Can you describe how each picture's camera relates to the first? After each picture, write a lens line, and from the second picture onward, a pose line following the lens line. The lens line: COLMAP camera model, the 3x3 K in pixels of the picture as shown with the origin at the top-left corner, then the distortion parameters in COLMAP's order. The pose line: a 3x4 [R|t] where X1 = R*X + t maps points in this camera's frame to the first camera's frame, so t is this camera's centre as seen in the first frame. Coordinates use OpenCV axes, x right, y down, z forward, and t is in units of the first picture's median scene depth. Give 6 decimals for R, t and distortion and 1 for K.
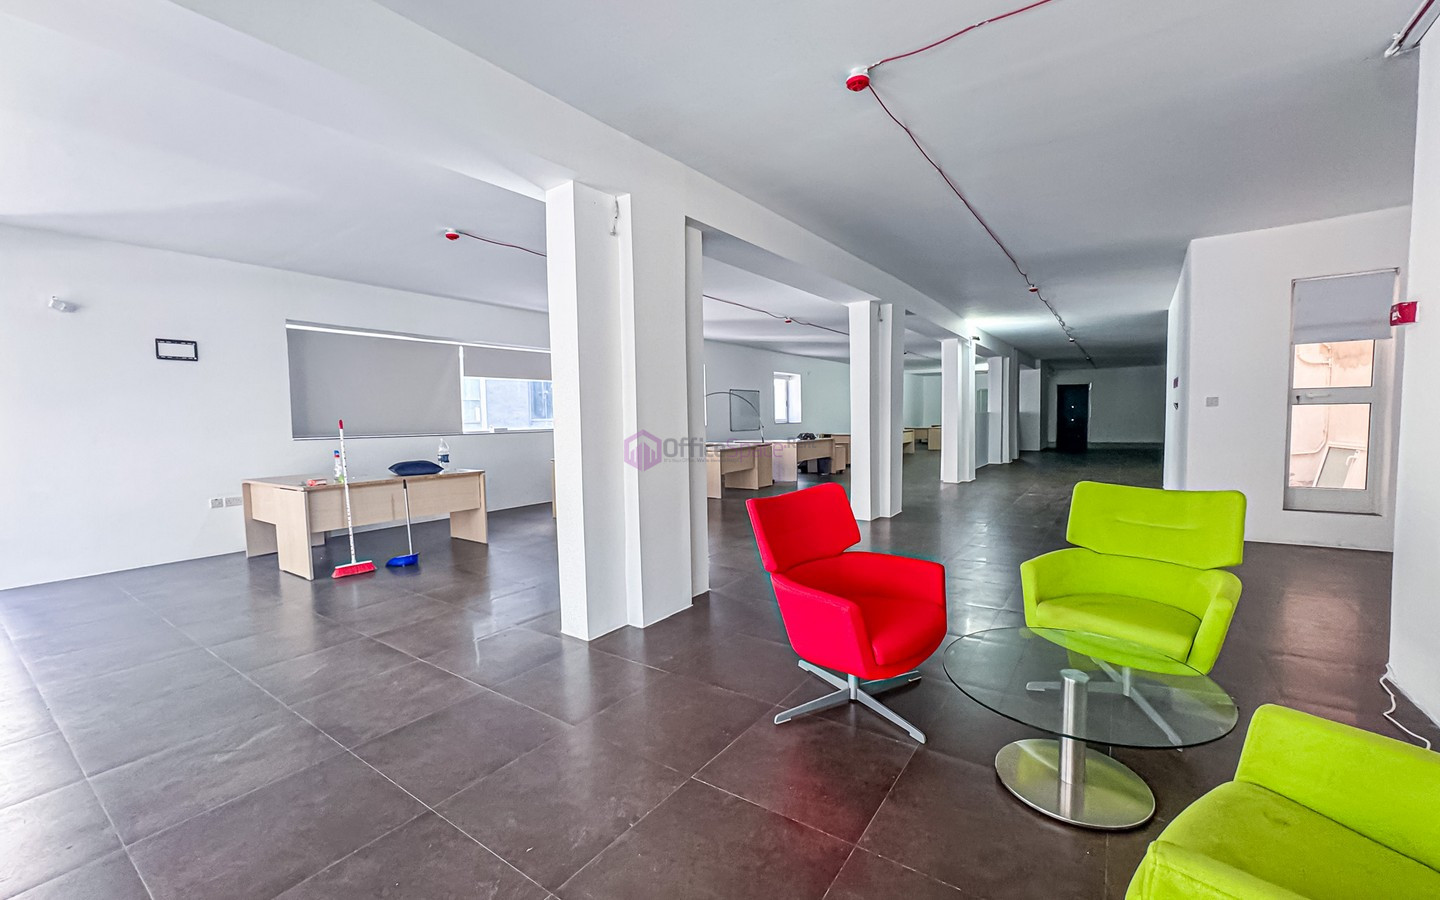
lens RADIAL K [[586.7, 0, 720.5], [0, 586.7, 451.5], [0, 0, 1]] dist [-0.025764, 0.009557]
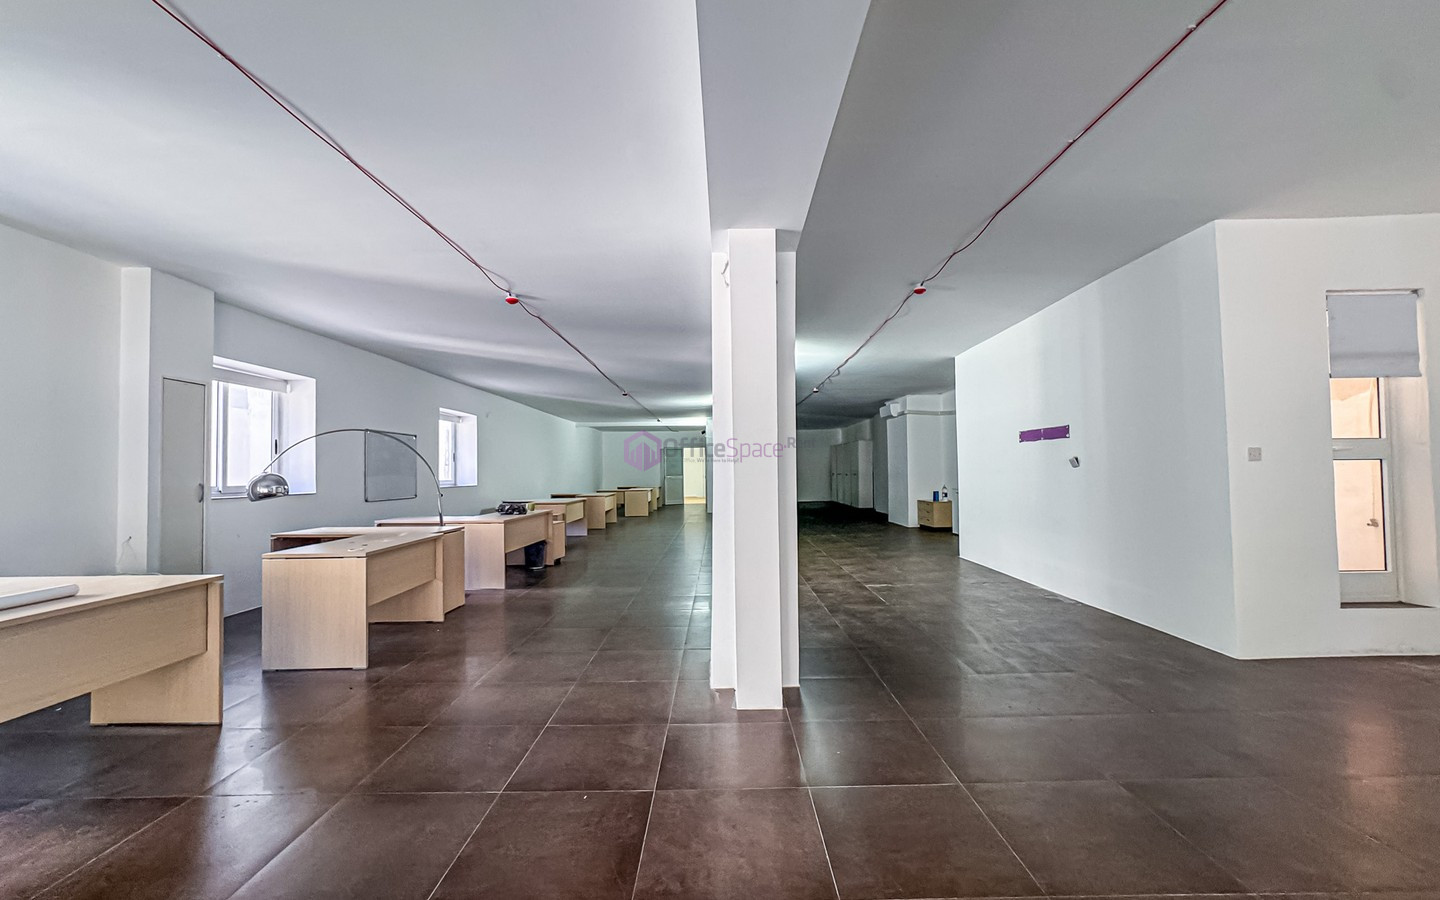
lens RADIAL K [[586.7, 0, 724.7], [0, 586.7, 450.0], [0, 0, 1]] dist [-0.025764, 0.009557]
pose [[0.817006, 0.027226, 0.575986, -0.025140], [0.033568, 0.994945, -0.094645, -0.022140], [-0.575651, 0.096660, 0.811962, 0.375672]]
